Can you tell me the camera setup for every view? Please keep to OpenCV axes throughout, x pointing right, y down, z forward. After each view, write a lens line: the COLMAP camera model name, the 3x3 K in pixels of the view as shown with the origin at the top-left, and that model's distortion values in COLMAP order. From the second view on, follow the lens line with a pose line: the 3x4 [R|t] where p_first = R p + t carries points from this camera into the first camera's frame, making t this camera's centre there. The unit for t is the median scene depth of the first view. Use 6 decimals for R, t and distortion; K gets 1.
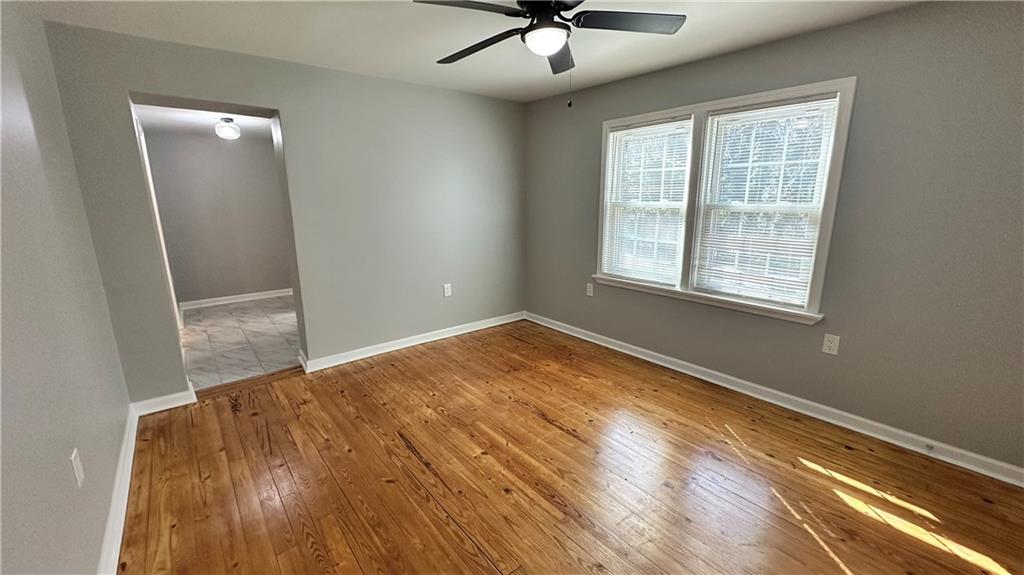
lens RADIAL K [[408.8, 0, 512.0], [0, 408.8, 287.5], [0, 0, 1]] dist [0.000138, 0.000217]
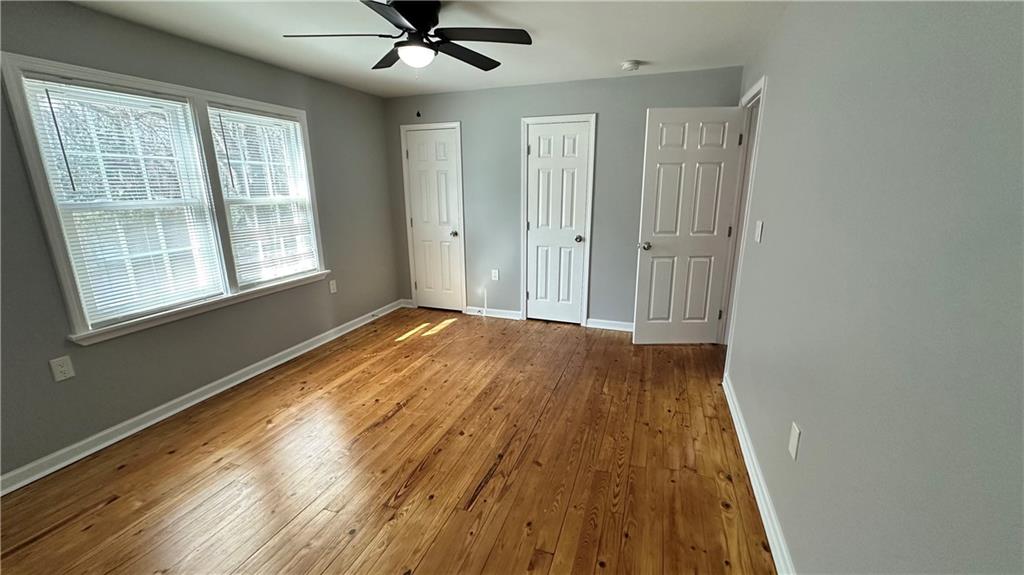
lens RADIAL K [[408.8, 0, 512.0], [0, 408.8, 287.5], [0, 0, 1]] dist [0.000138, 0.000217]
pose [[-0.512485, -0.200534, 0.834952, -0.750436], [0.199287, 0.918024, 0.342806, -0.221024], [-0.835250, 0.342079, -0.430510, 0.971979]]
